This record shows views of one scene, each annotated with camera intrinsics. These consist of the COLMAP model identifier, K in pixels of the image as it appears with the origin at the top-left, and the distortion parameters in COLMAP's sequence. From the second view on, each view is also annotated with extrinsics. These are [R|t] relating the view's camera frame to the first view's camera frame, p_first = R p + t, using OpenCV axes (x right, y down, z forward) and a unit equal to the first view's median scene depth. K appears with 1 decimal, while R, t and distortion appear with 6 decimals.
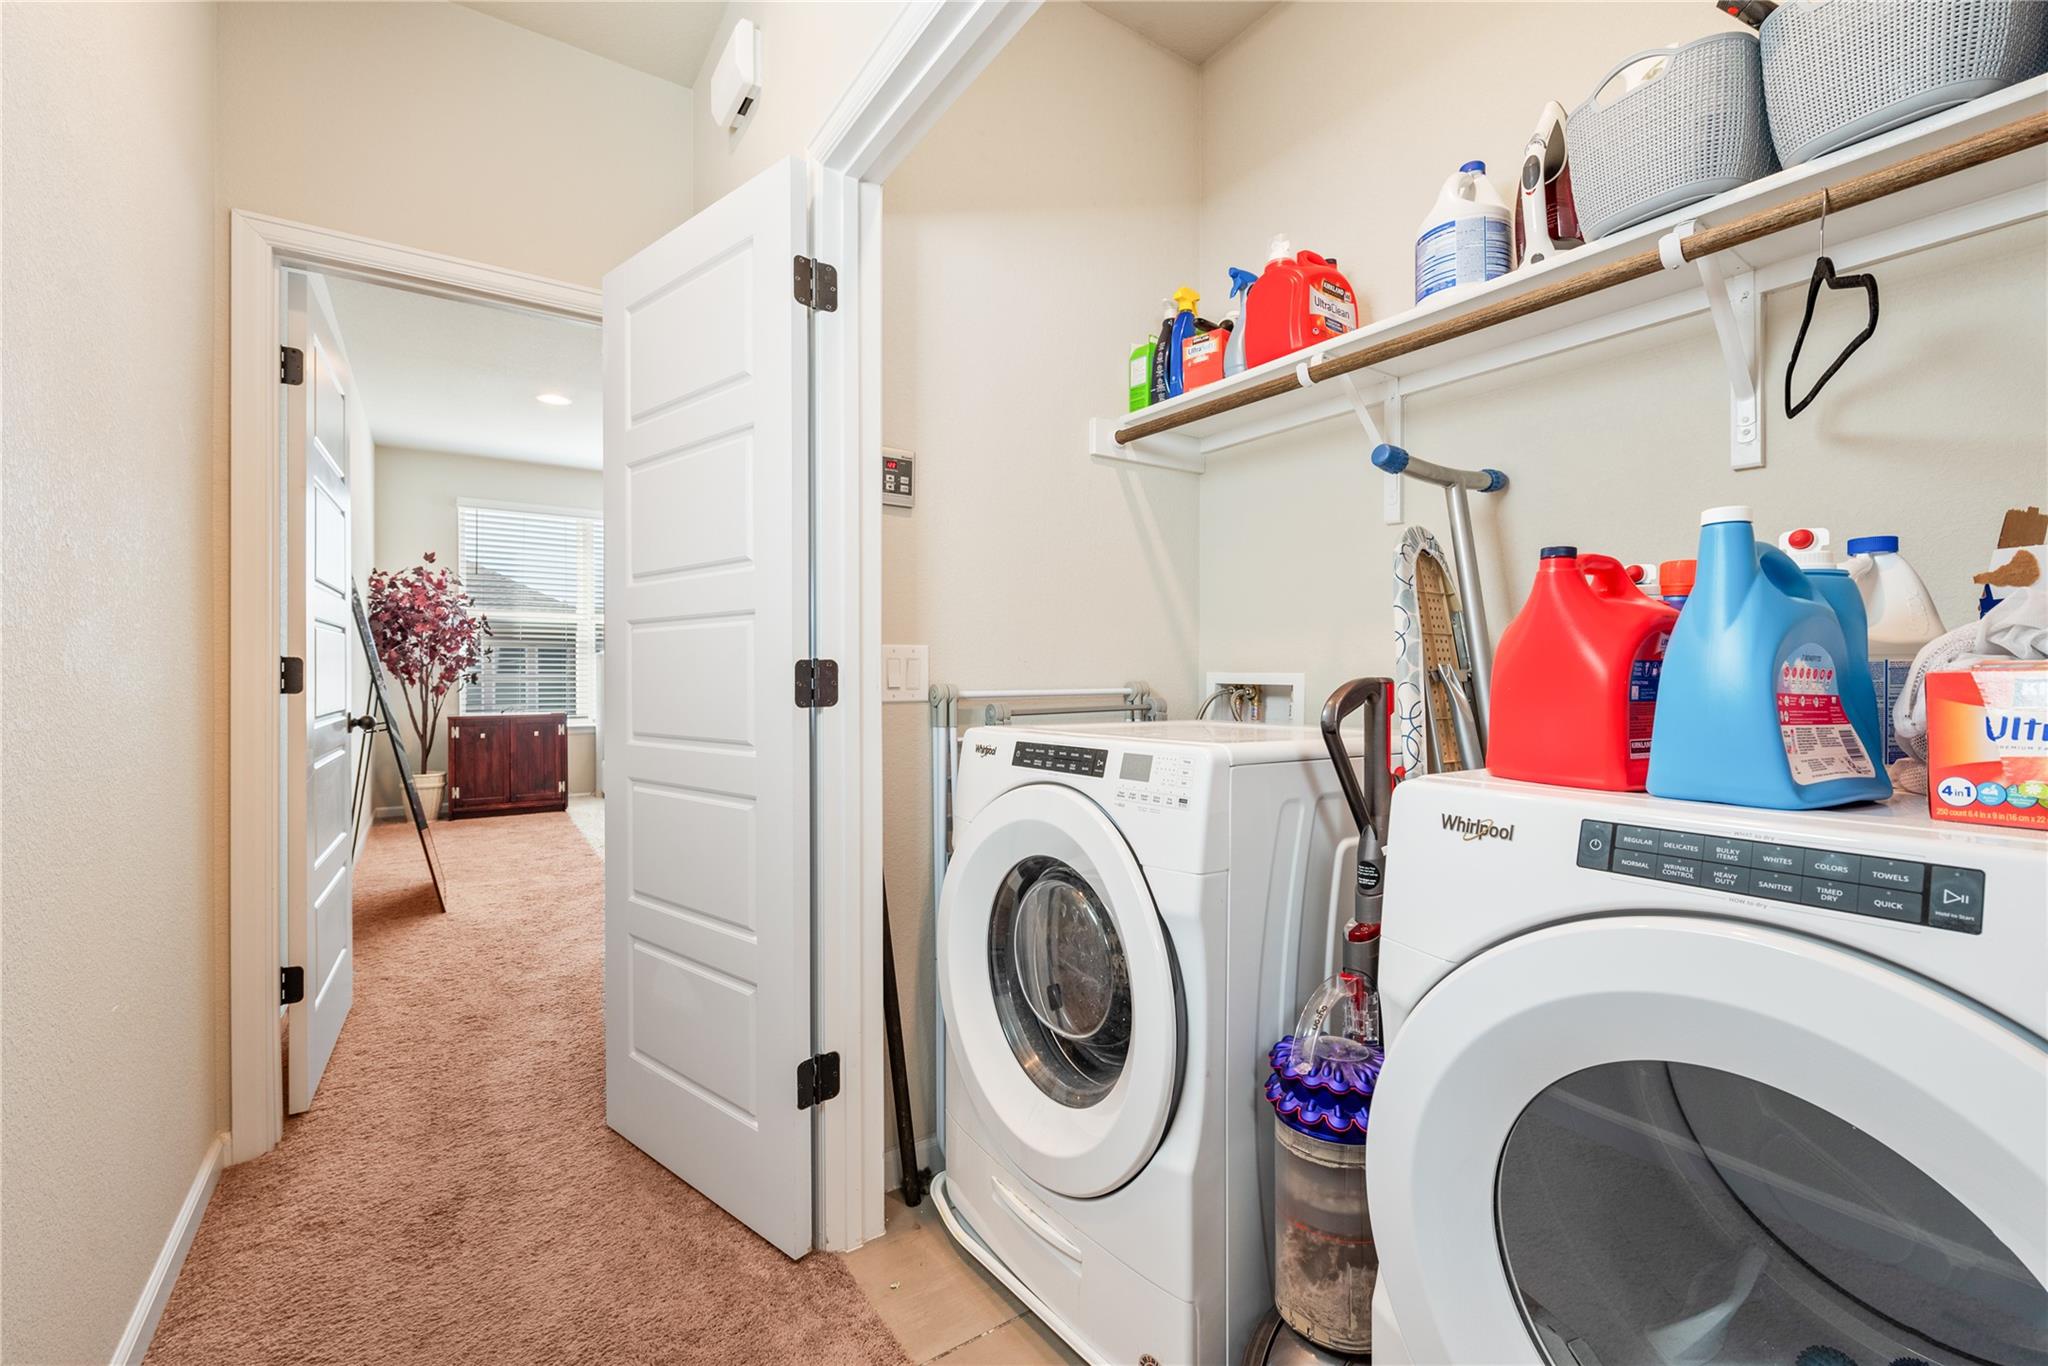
lens RADIAL K [[896.2, 0, 1042.5], [0, 896.2, 682.1], [0, 0, 1]] dist [0.004595, -0.000078]
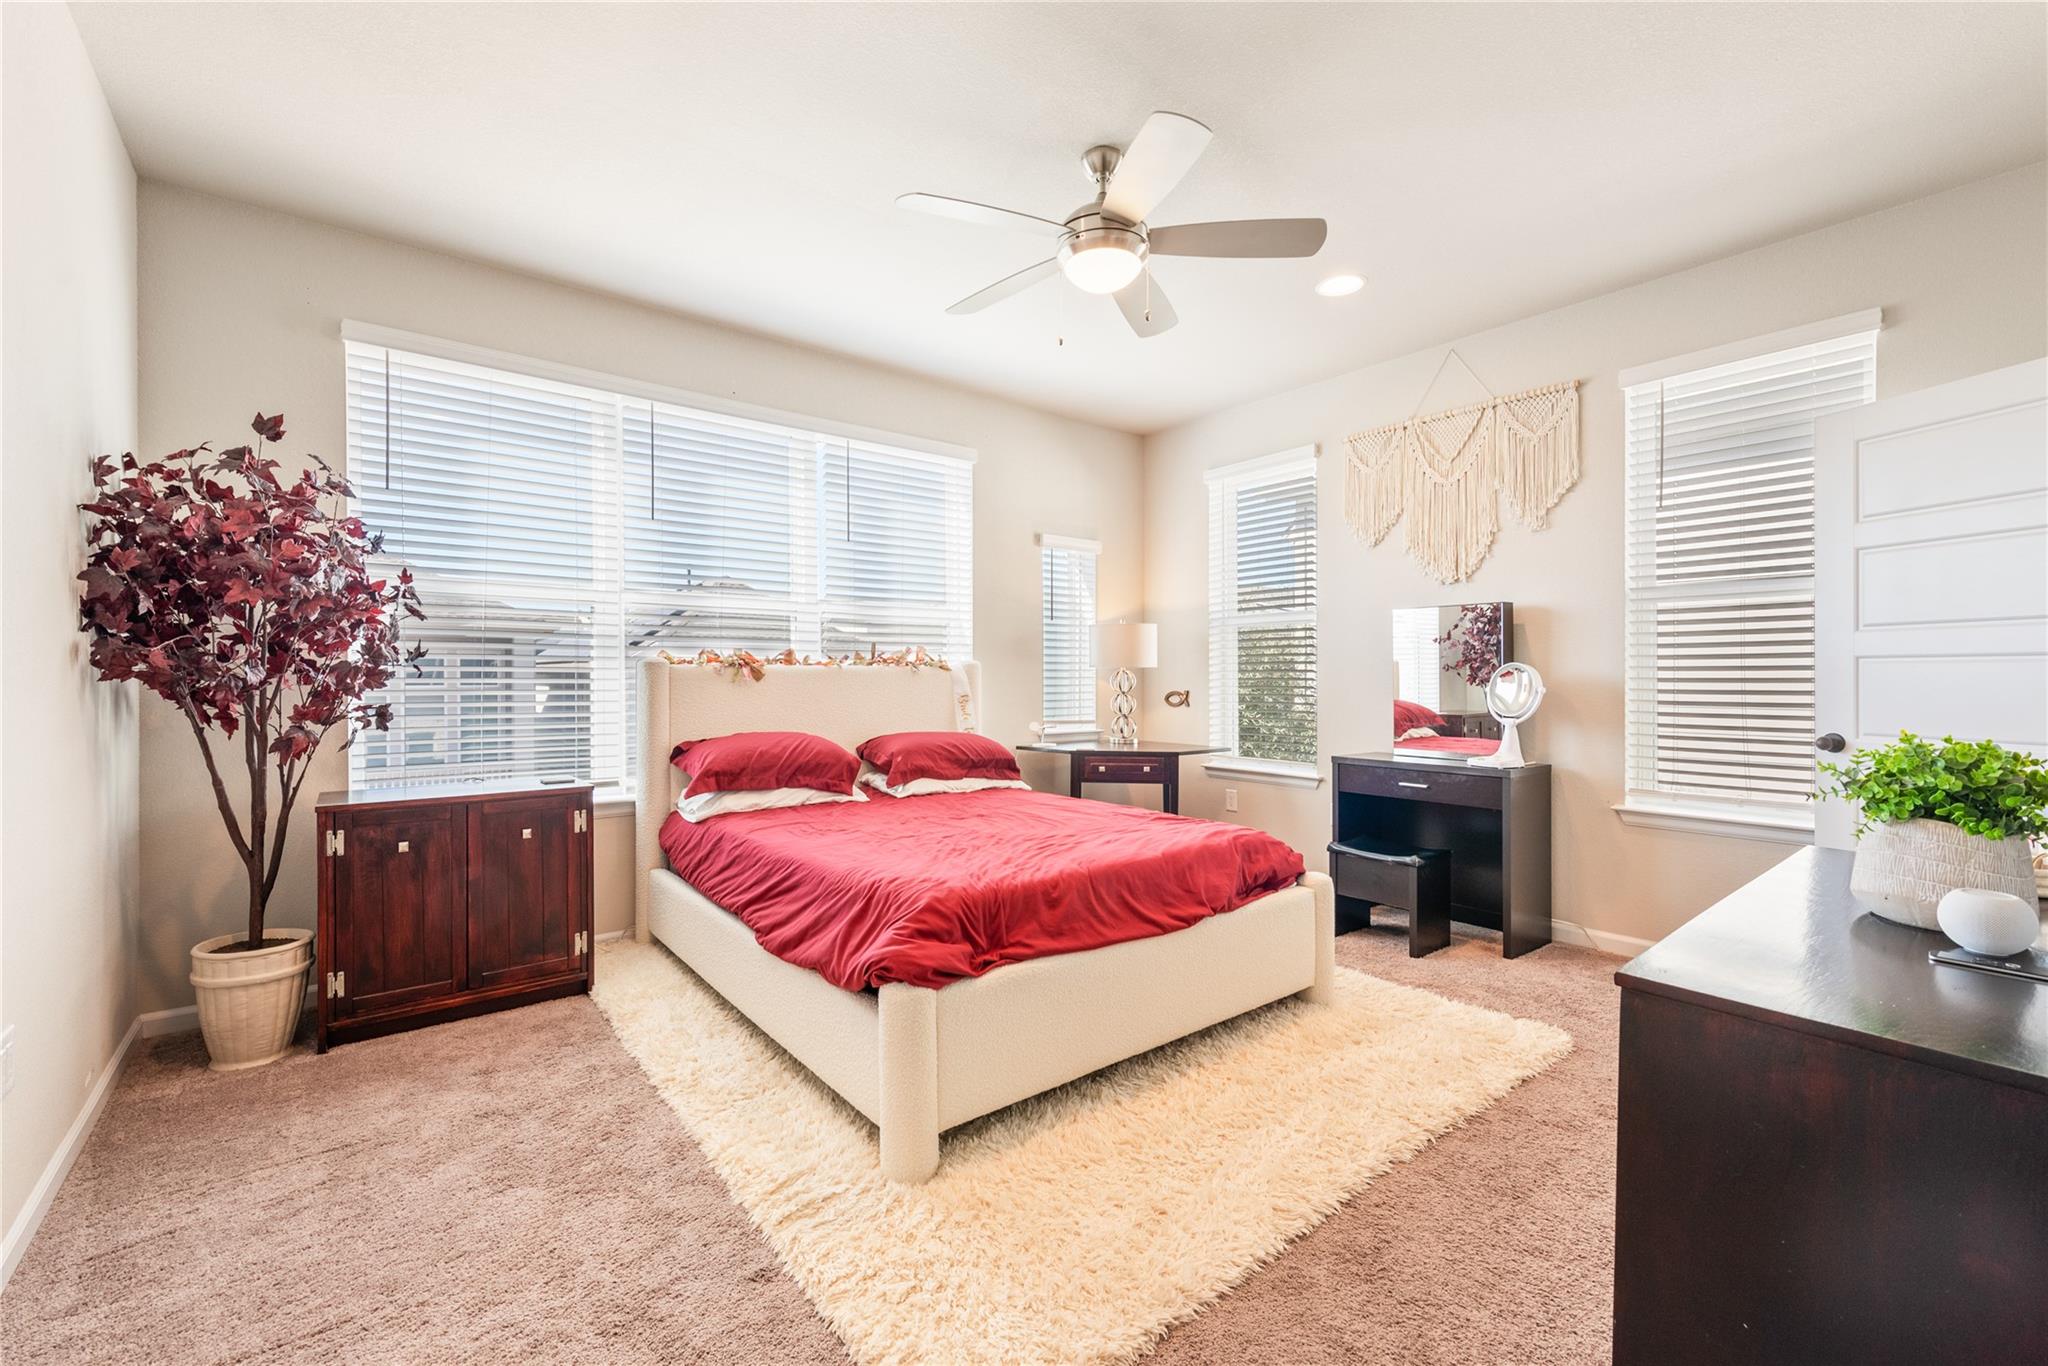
lens RADIAL K [[838.9, 0, 1019.7], [0, 838.9, 680.9], [0, 0, 1]] dist [0.006861, -0.000033]
pose [[0.996230, -0.005017, 0.086602, -0.366128], [0.005817, 0.999943, -0.008984, -0.015568], [-0.086552, 0.009454, 0.996202, 0.575003]]
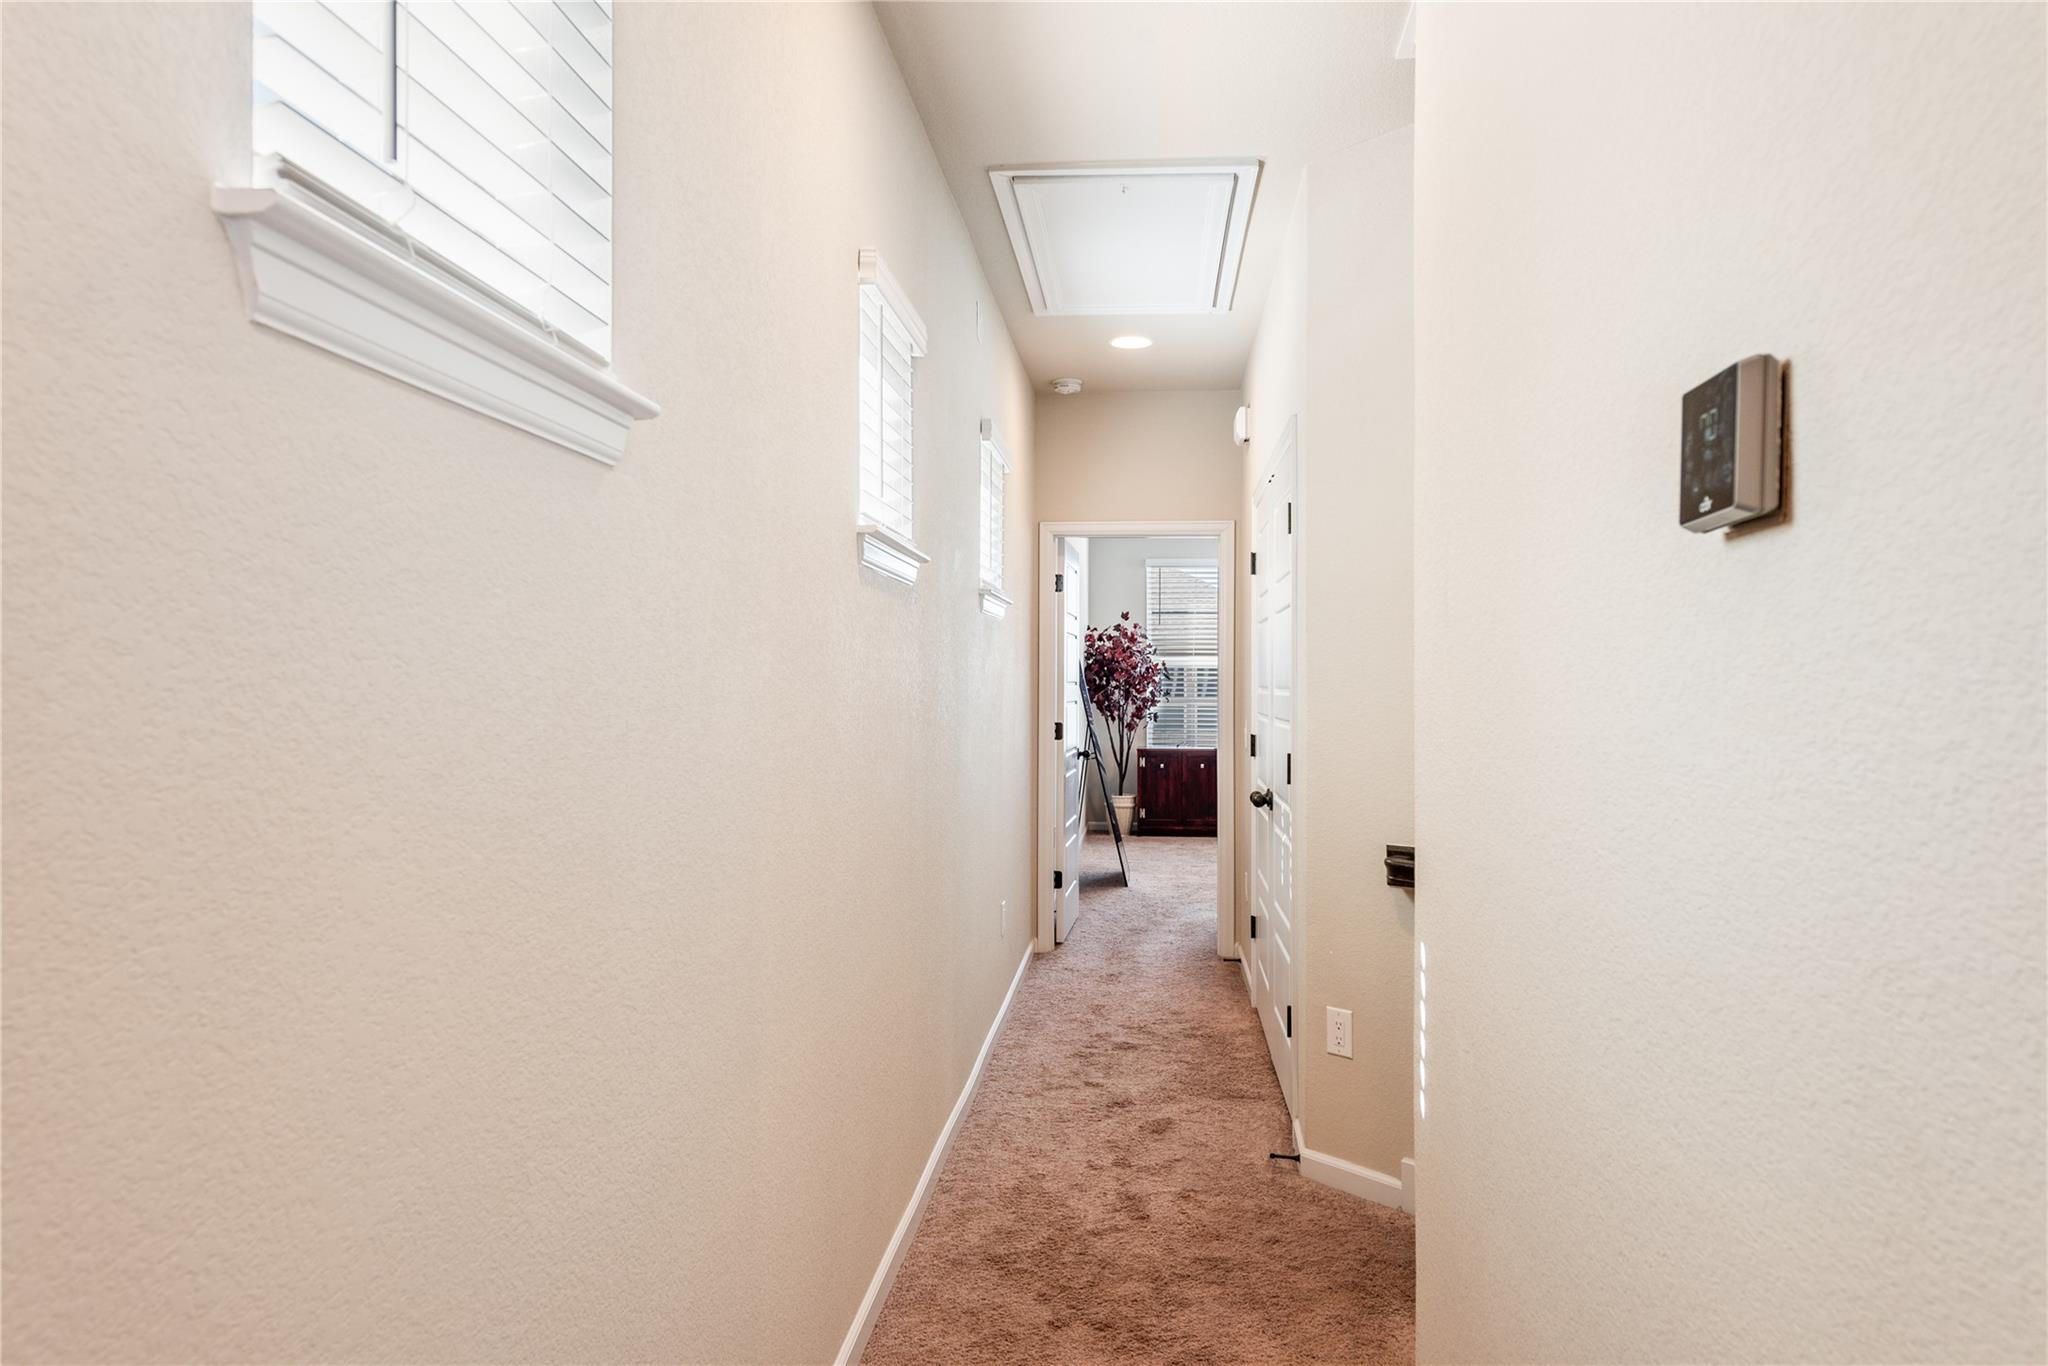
lens RADIAL K [[1424.6, 0, 1024.7], [0, 1424.6, 686.3], [0, 0, 1]] dist [0.000608, 0.000002]
pose [[0.776398, -0.000010, -0.630243, 0.410853], [-0.005601, 0.999960, -0.006916, -0.030085], [0.630219, 0.008899, 0.776367, -0.559053]]
